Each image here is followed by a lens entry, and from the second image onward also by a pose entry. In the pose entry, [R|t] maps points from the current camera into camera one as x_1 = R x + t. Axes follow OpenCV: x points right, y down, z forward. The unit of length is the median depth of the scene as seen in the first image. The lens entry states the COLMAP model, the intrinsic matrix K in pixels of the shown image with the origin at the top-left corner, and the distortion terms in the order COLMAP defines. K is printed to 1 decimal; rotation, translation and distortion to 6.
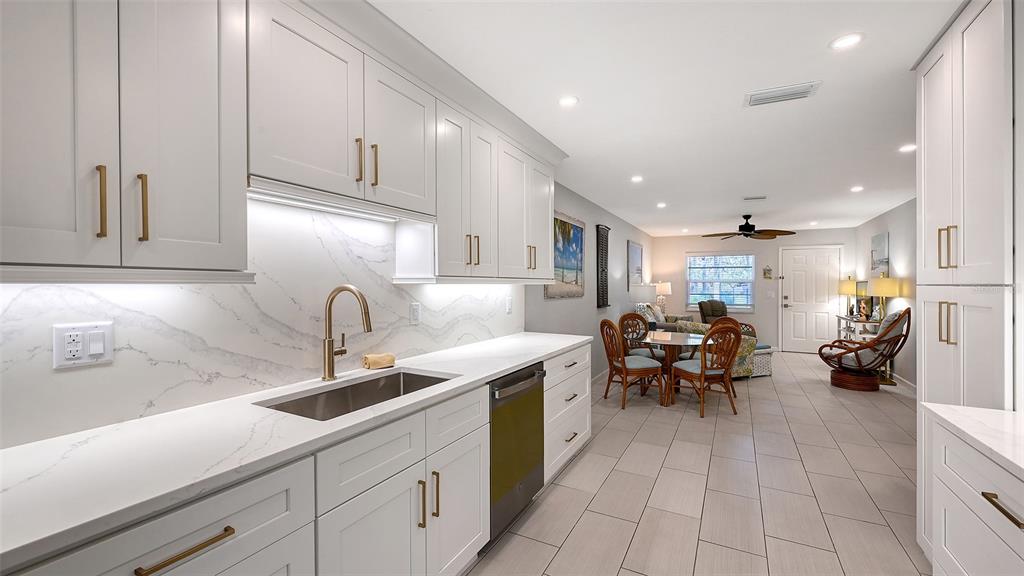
lens RADIAL K [[419.8, 0, 513.3], [0, 419.8, 283.0], [0, 0, 1]] dist [0.001297, 0.000096]
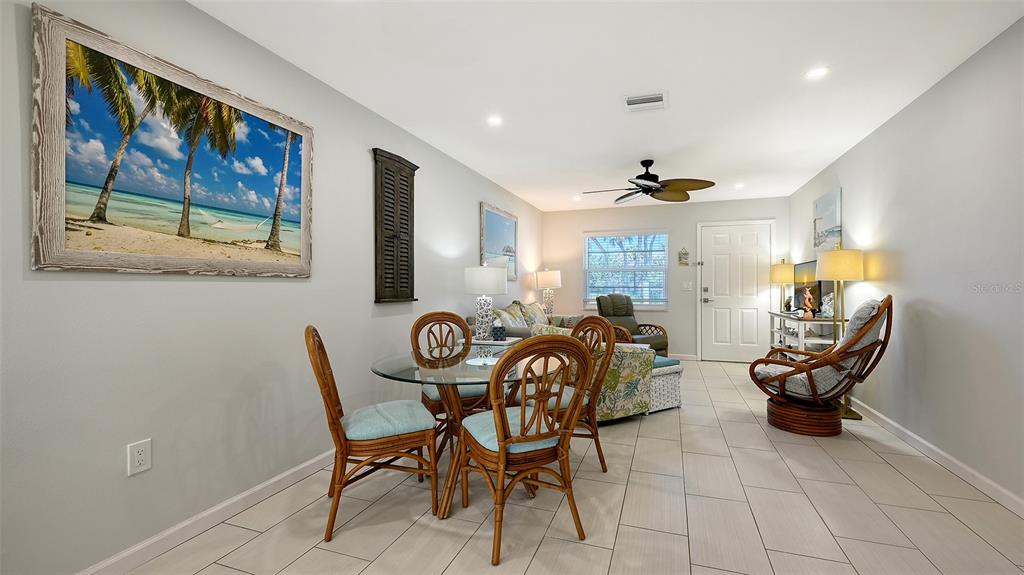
lens RADIAL K [[419.8, 0, 518.6], [0, 419.8, 287.9], [0, 0, 1]] dist [0.001297, 0.000096]
pose [[0.989953, -0.007038, 0.141220, 0.296096], [0.006487, 0.999969, 0.004362, 0.037229], [-0.141247, -0.003402, 0.989969, 0.424344]]
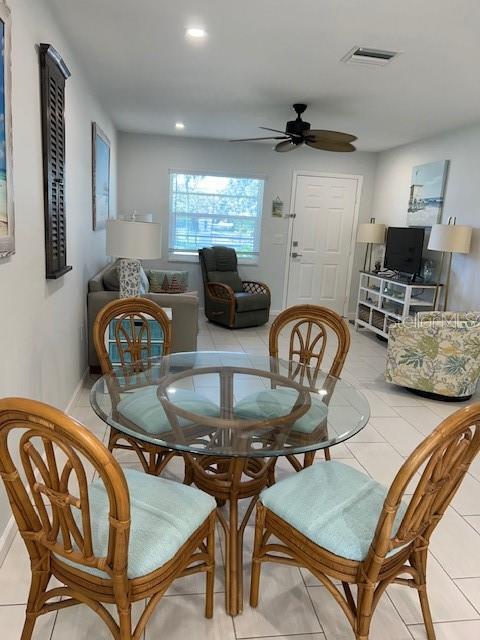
lens RADIAL K [[493.5, 0, 236.2], [0, 493.5, 325.9], [0, 0, 1]] dist [0.034488, -0.010180]
pose [[0.804371, -0.085057, 0.588008, 0.062052], [-0.052234, 0.975743, 0.212599, -0.005057], [-0.591827, -0.201722, 0.780416, 0.509644]]
